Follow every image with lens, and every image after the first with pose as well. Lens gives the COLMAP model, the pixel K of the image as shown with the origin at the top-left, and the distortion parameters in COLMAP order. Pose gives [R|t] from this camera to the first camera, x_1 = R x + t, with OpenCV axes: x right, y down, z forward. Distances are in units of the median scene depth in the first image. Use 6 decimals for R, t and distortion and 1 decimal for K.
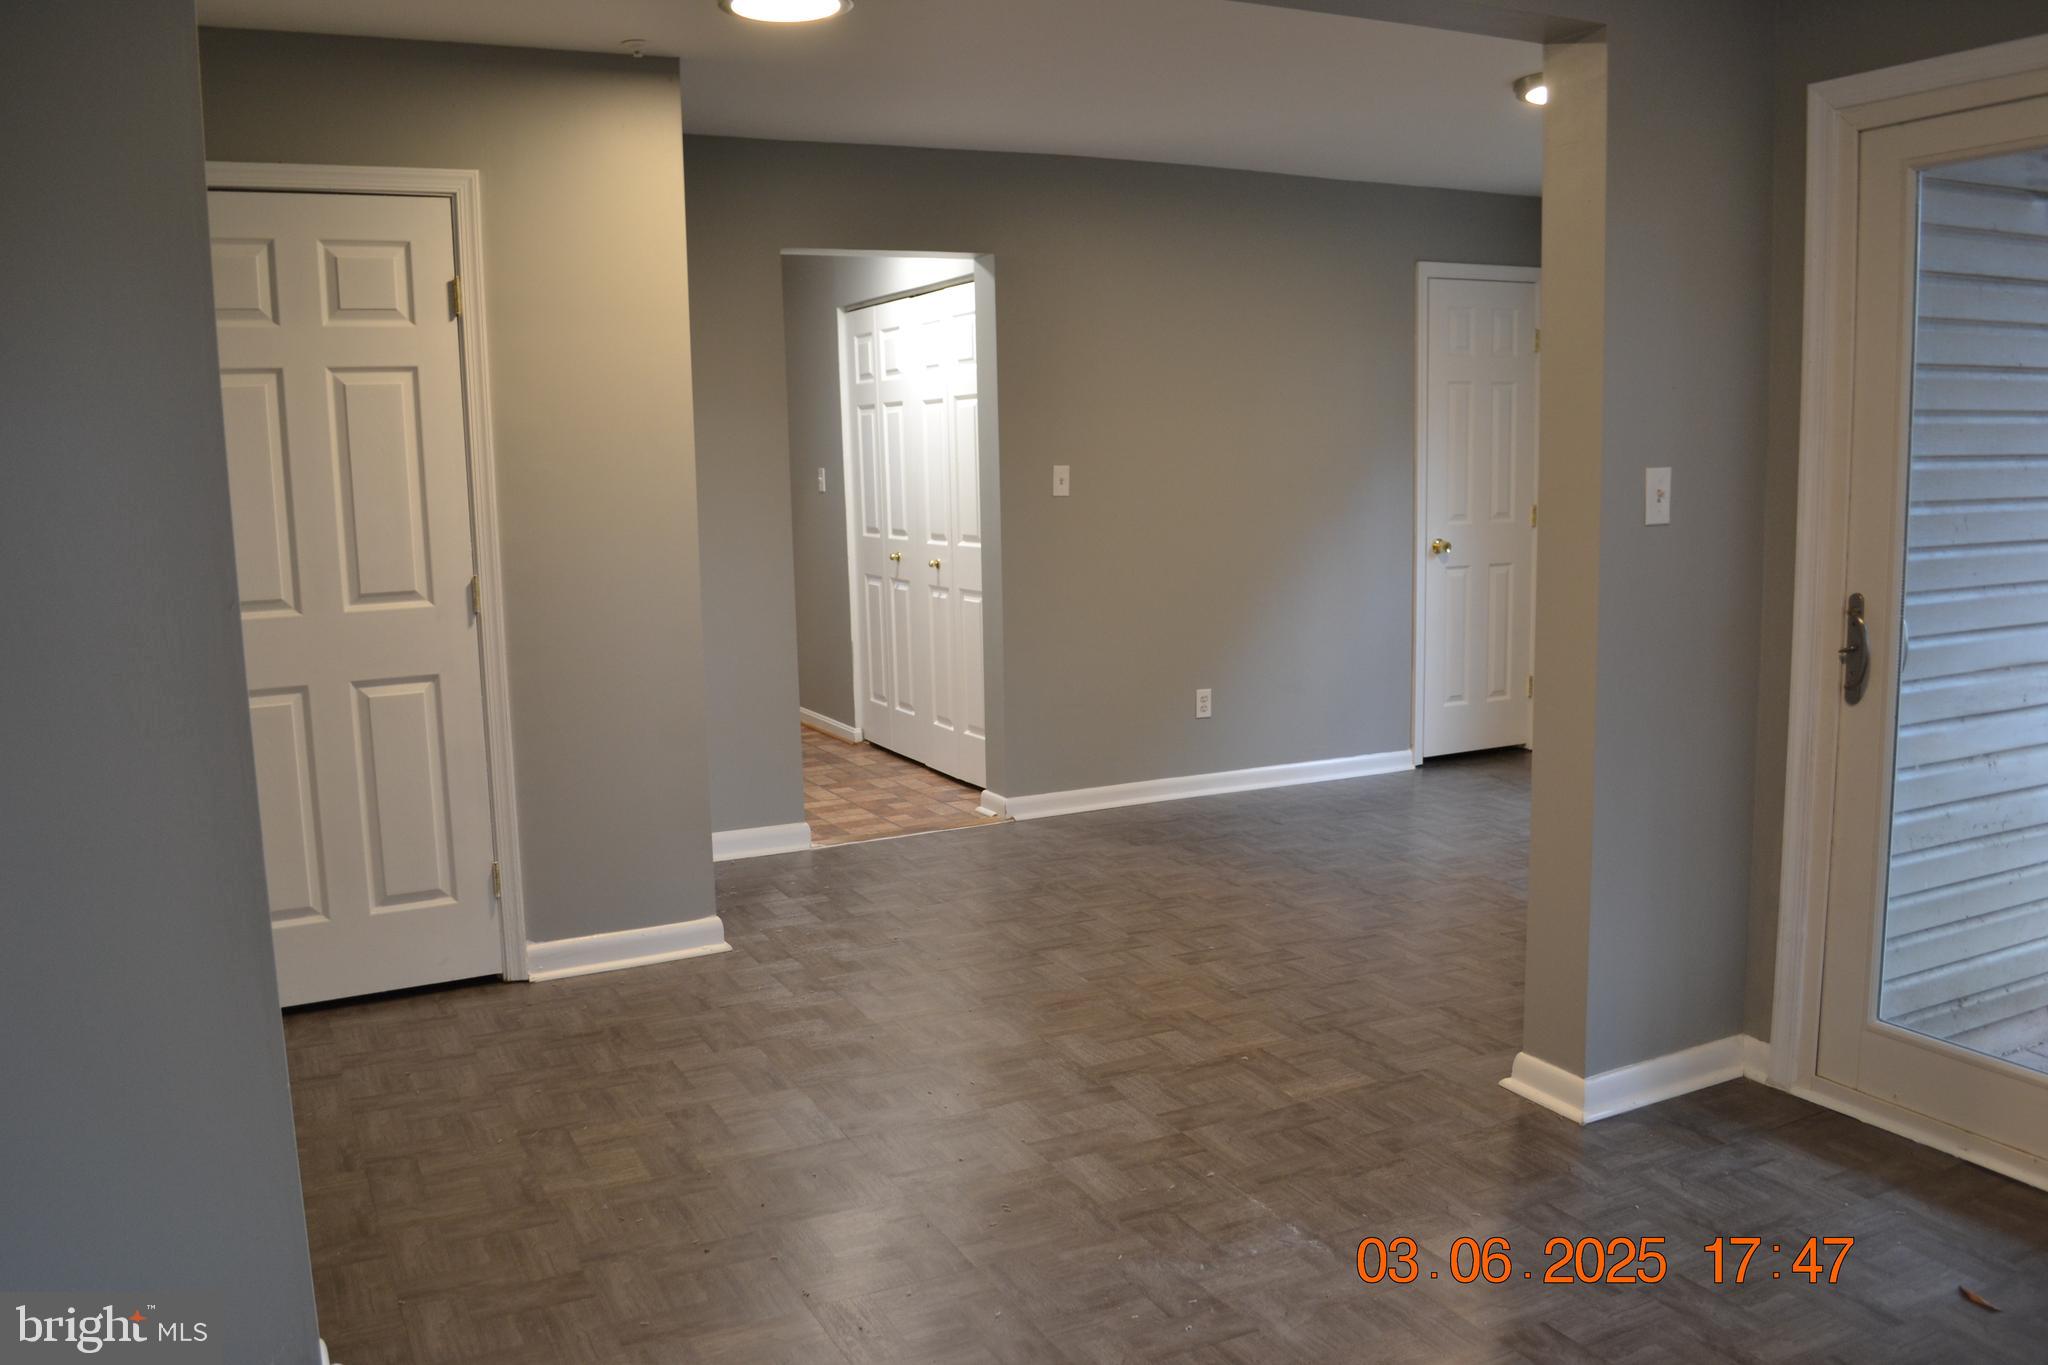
lens RADIAL K [[1653.6, 0, 1026.4], [0, 1653.6, 687.8], [0, 0, 1]] dist [-0.079763, 0.004648]
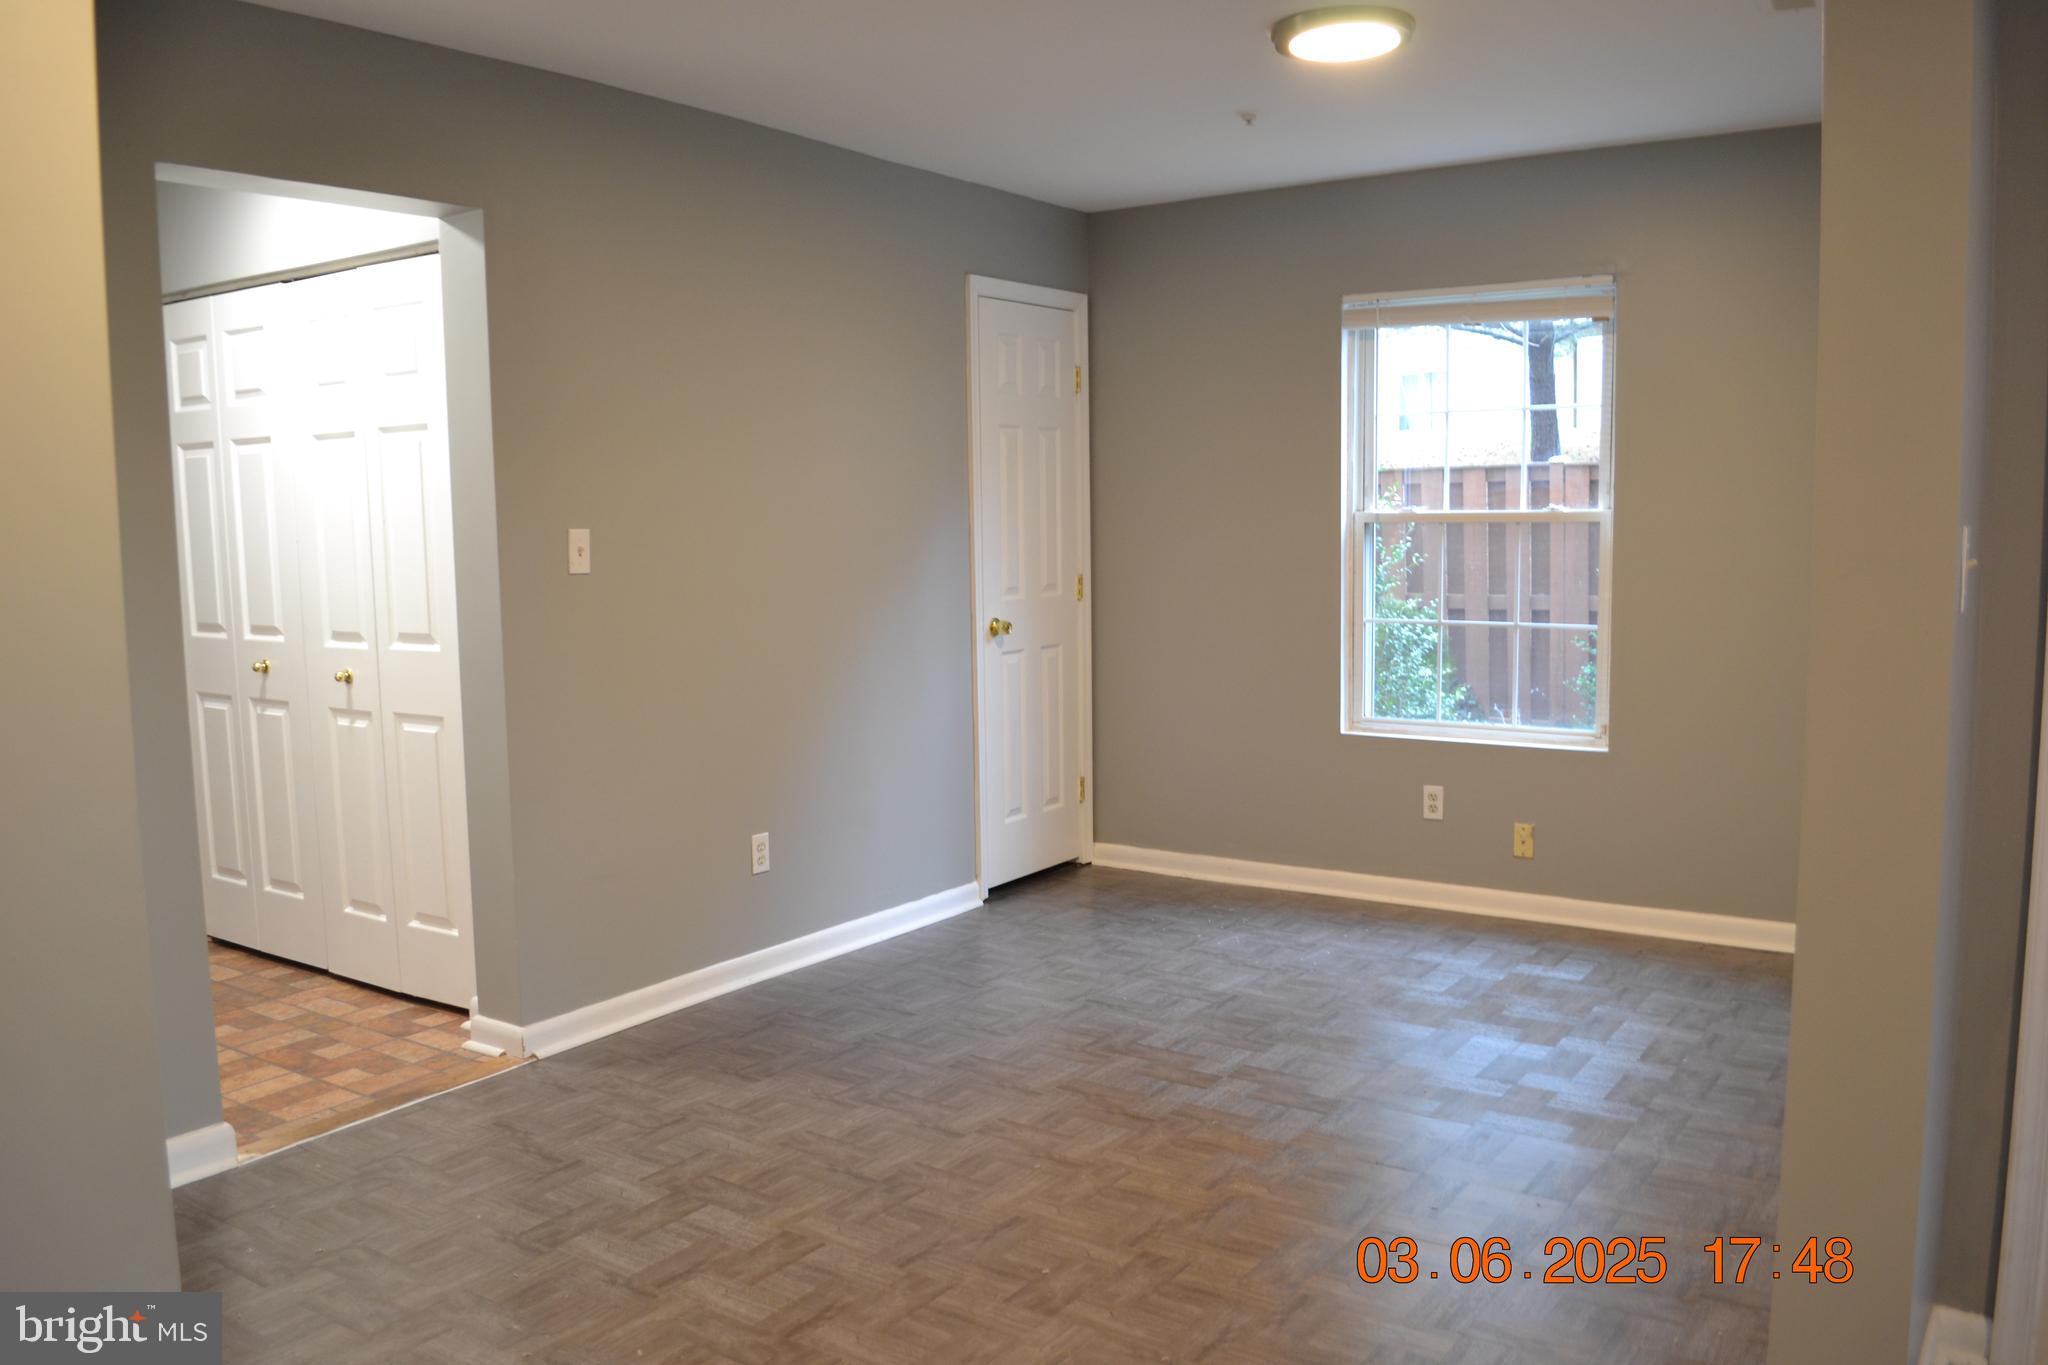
lens RADIAL K [[1653.6, 0, 1026.4], [0, 1653.6, 687.8], [0, 0, 1]] dist [-0.079763, 0.004648]
pose [[0.880506, -0.045261, 0.471869, -0.201711], [0.064248, 0.997641, -0.024195, -0.059441], [-0.469661, 0.051620, 0.881337, 0.462747]]
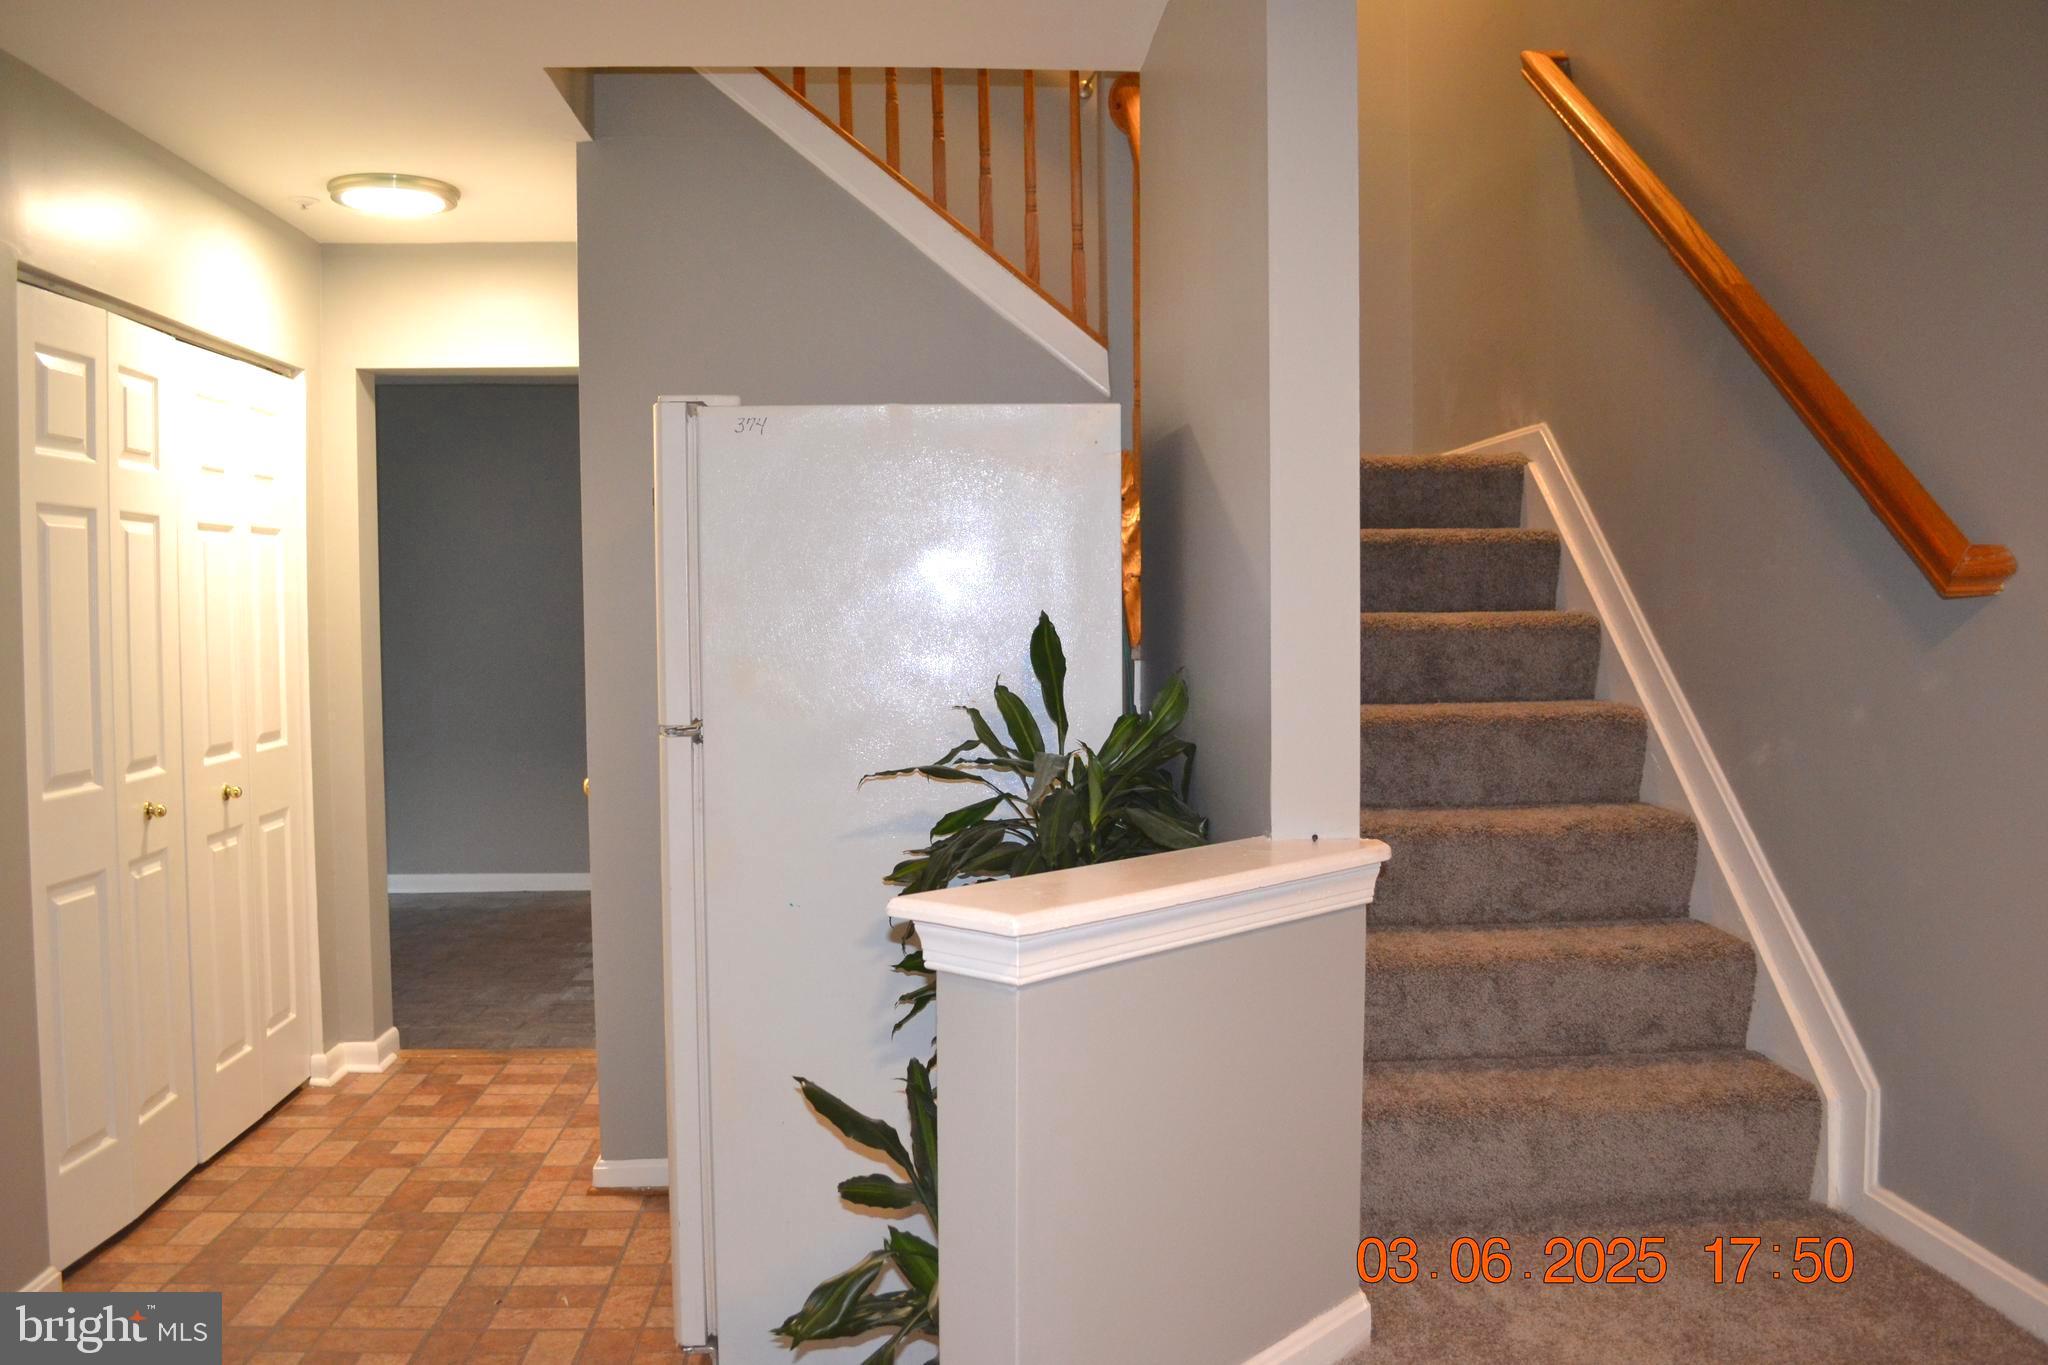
lens RADIAL K [[1653.6, 0, 1026.4], [0, 1653.6, 687.8], [0, 0, 1]] dist [-0.079763, 0.004648]
pose [[-0.919705, 0.007890, 0.392530, -0.908317], [0.082902, 0.981157, 0.174521, -0.312931], [-0.383757, 0.193049, -0.903030, 2.303348]]
